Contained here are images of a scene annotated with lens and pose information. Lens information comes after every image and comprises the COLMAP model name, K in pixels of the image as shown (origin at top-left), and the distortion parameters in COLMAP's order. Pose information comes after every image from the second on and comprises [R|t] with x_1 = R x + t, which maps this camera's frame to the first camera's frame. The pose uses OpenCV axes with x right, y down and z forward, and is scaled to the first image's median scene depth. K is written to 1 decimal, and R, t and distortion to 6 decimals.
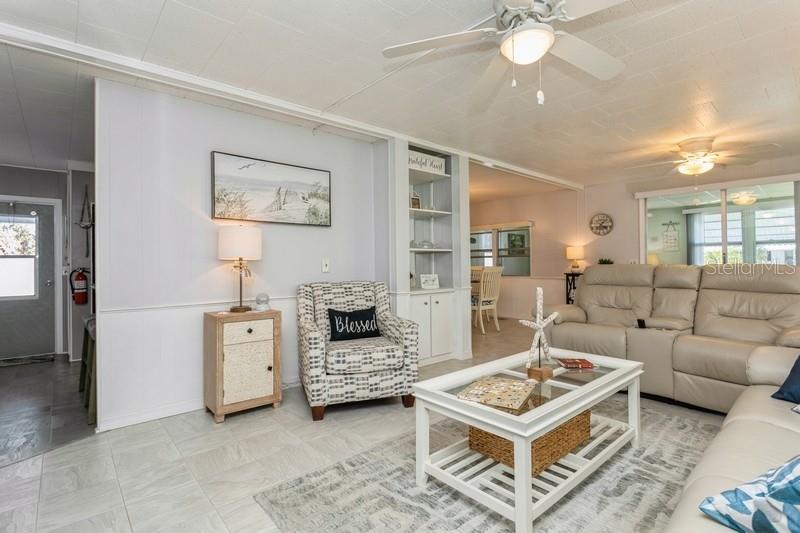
lens RADIAL K [[388.1, 0, 401.2], [0, 388.1, 253.0], [0, 0, 1]] dist [-0.012724, 0.004952]
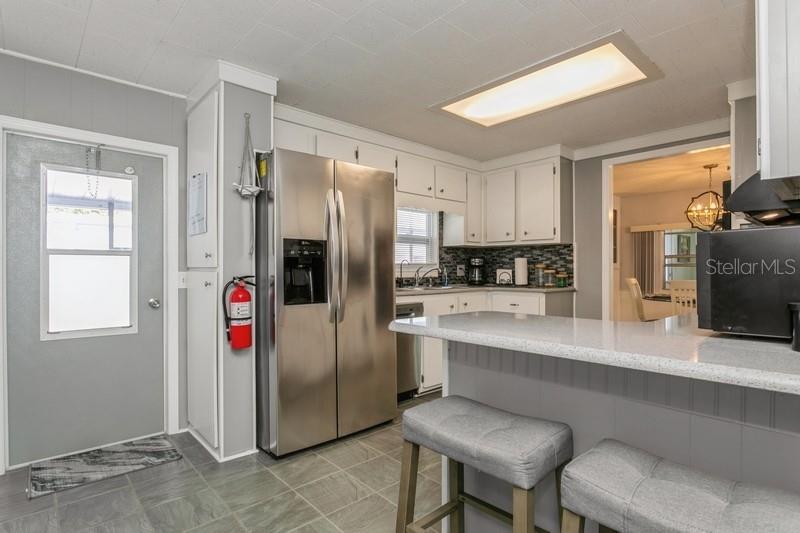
lens RADIAL K [[406.5, 0, 399.6], [0, 406.5, 266.1], [0, 0, 1]] dist [-0.011367, 0.000115]
pose [[0.999745, 0.018227, 0.013325, -0.591035], [-0.018499, 0.999617, 0.020564, 0.009678], [-0.012945, -0.020805, 0.999700, 0.441256]]
